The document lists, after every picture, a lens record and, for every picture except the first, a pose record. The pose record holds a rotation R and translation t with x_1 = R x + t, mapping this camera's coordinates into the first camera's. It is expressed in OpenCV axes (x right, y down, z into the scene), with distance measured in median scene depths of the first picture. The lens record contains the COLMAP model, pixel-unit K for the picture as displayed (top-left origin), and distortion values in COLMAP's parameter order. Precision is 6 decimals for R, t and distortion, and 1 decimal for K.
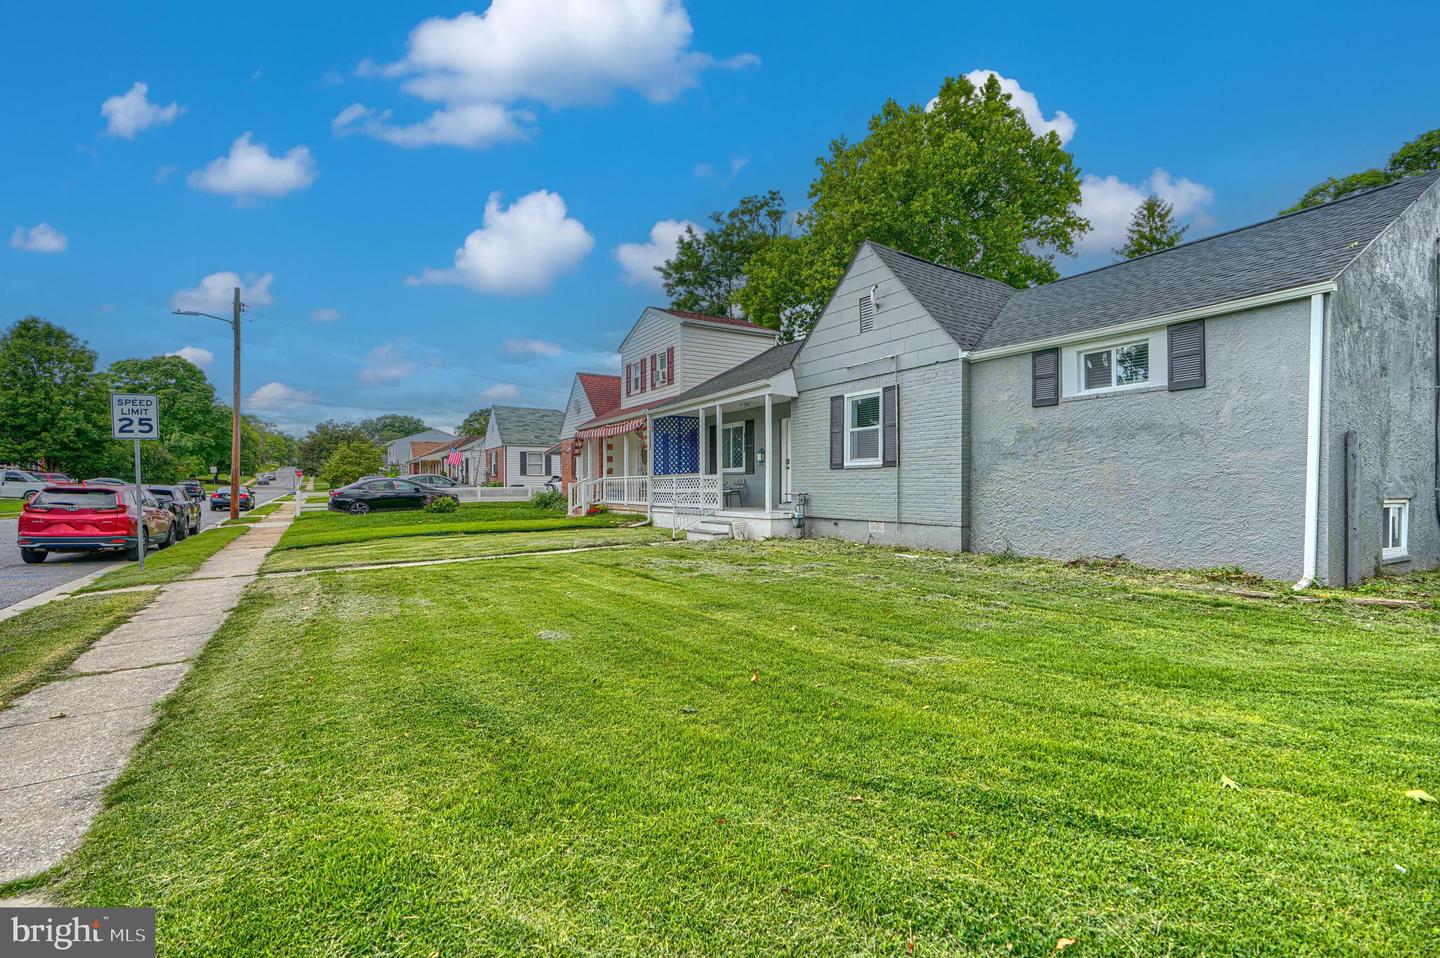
lens RADIAL K [[655.6, 0, 721.6], [0, 655.6, 487.5], [0, 0, 1]] dist [0.001301, 0.000356]
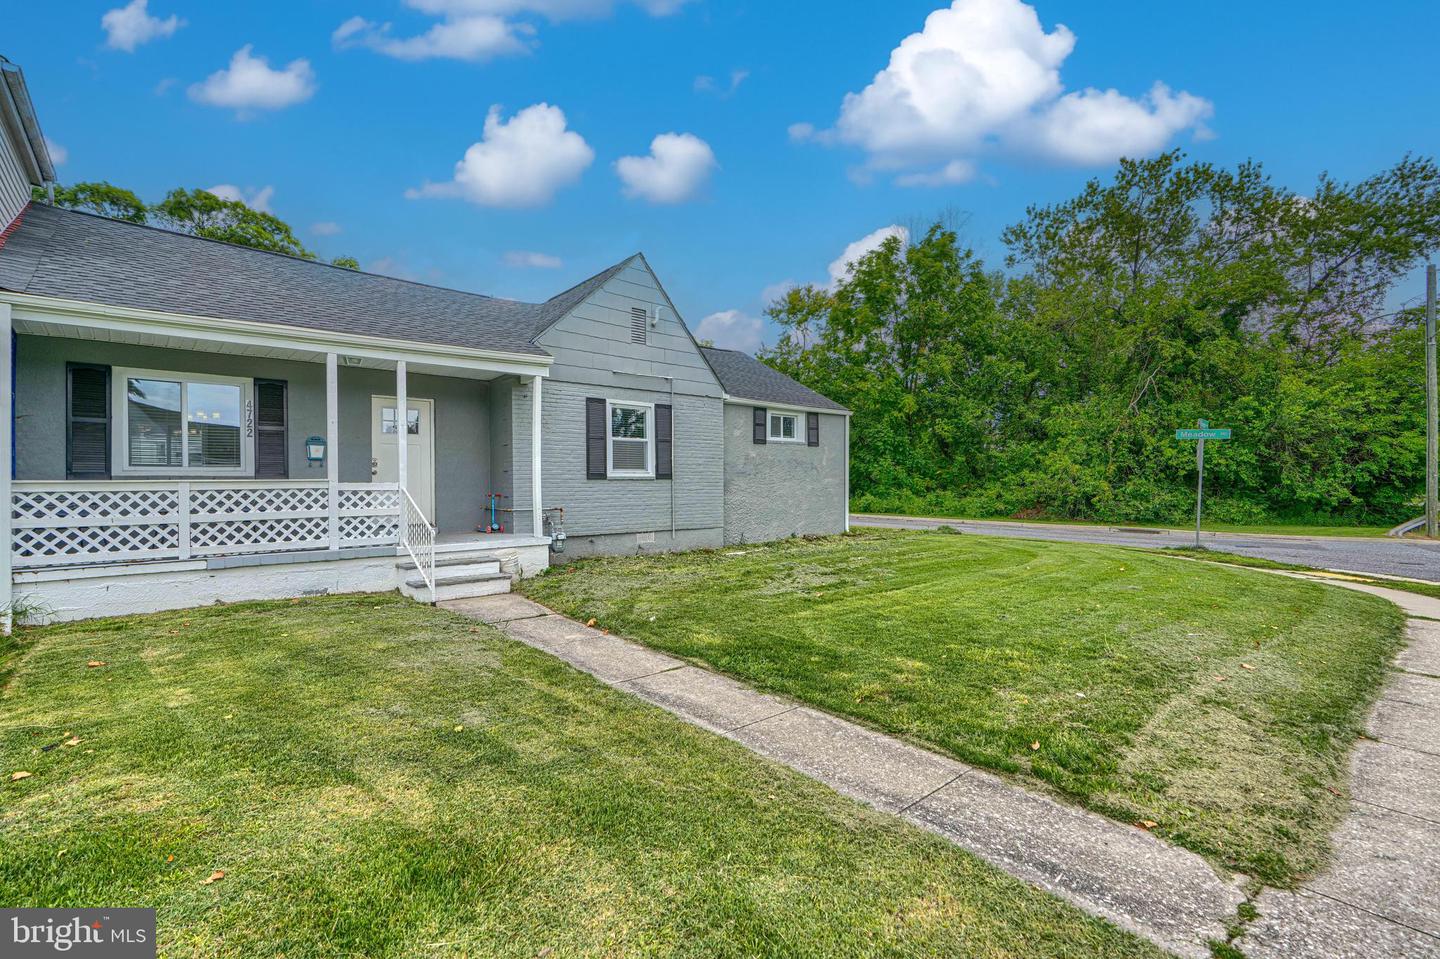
lens RADIAL K [[655.6, 0, 720.0], [0, 655.6, 482.5], [0, 0, 1]] dist [0.001301, 0.000356]
pose [[-0.173721, 0.011560, 0.984727, -0.786310], [0.011170, 0.999890, -0.009768, -0.014071], [-0.984732, 0.009302, -0.173831, 1.054130]]
